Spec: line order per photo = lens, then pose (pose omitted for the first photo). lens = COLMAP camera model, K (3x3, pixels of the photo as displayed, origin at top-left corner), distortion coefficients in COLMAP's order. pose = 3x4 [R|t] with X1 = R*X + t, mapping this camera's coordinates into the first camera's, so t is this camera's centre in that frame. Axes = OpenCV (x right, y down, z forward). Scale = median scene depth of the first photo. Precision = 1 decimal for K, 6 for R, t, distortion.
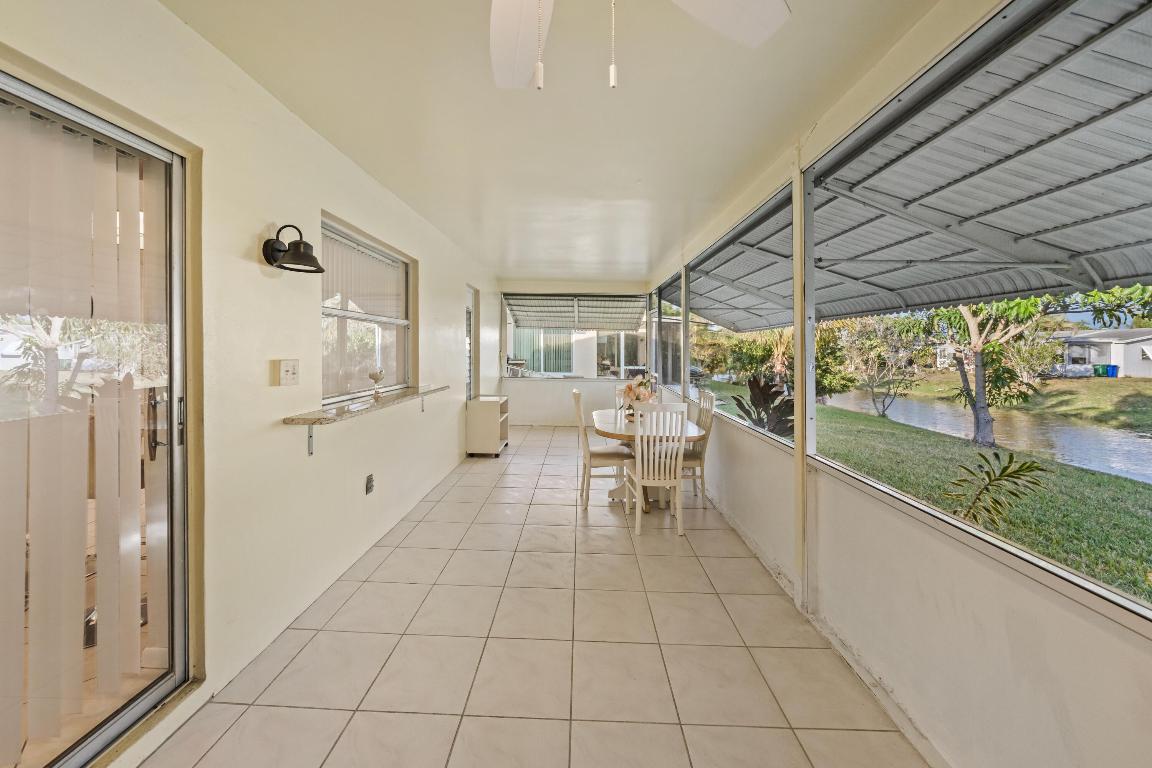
lens RADIAL K [[397.3, 0, 580.1], [0, 397.3, 351.8], [0, 0, 1]] dist [-0.000116, 0.000105]
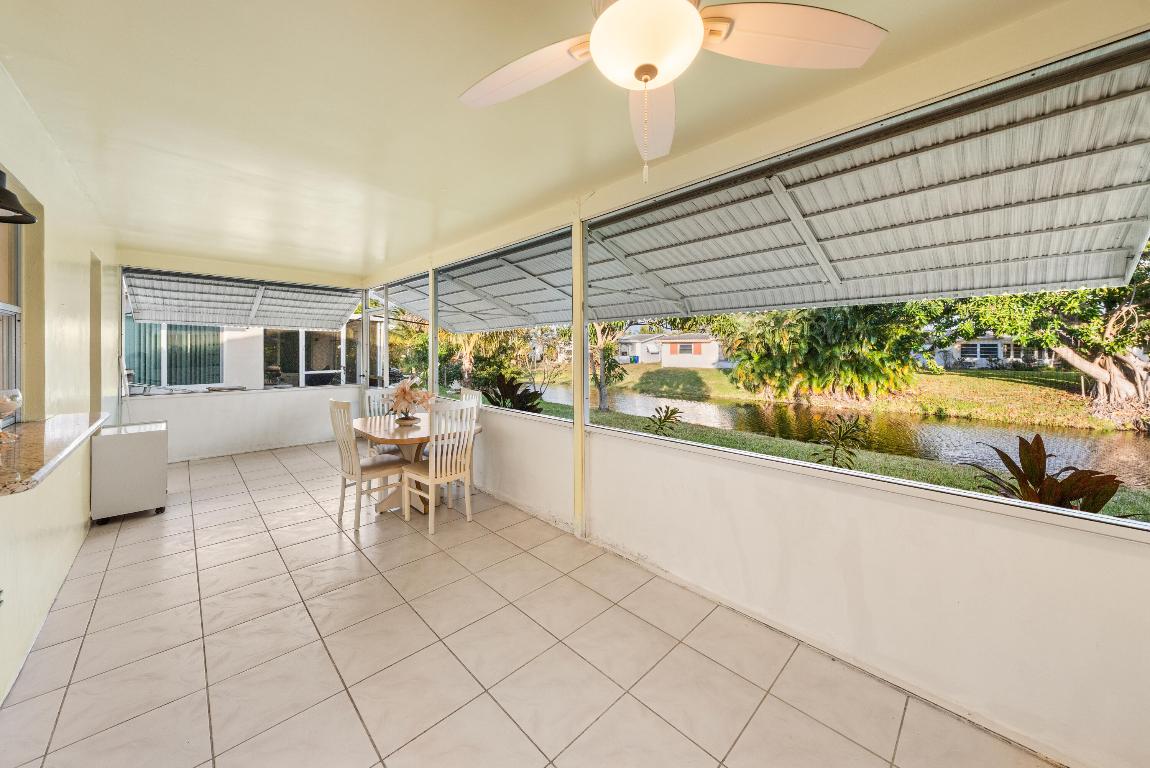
lens RADIAL K [[396.6, 0, 579.1], [0, 396.6, 351.9], [0, 0, 1]] dist [-0.000116, 0.000105]
pose [[0.702283, -0.016699, 0.711702, -0.185533], [0.015920, 0.999843, 0.007750, -0.003132], [-0.711720, 0.005887, 0.702439, 0.014494]]
